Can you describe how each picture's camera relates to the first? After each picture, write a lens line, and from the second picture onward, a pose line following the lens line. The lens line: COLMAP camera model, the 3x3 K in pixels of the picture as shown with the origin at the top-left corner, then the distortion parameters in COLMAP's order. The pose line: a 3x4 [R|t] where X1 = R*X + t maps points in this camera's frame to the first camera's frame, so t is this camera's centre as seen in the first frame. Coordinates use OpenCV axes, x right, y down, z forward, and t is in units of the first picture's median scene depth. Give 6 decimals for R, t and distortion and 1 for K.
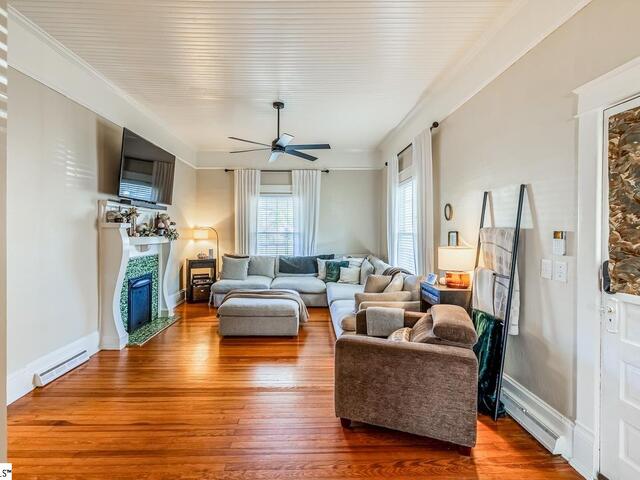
lens RADIAL K [[441.8, 0, 145.8], [0, 441.8, 231.8], [0, 0, 1]] dist [-0.000762, -0.000775]
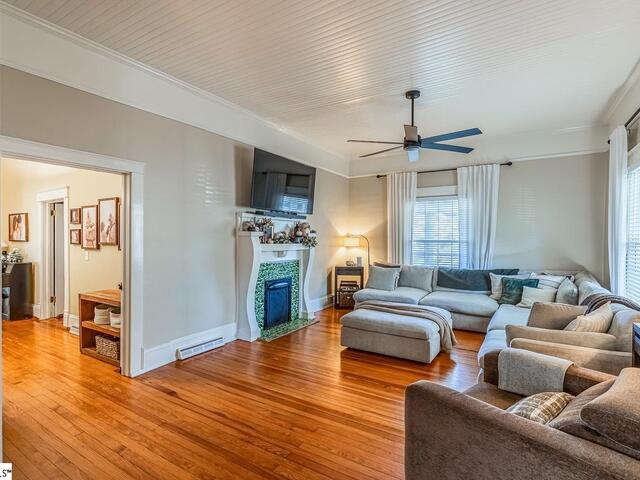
lens RADIAL K [[308.7, 0, 302.6], [0, 308.7, 239.4], [0, 0, 1]] dist [-0.000279, 0.000114]
pose [[0.833041, 0.004244, -0.553195, 0.456670], [-0.002501, 0.999989, 0.003906, -0.002950], [0.553205, -0.001870, 0.833043, 0.371695]]
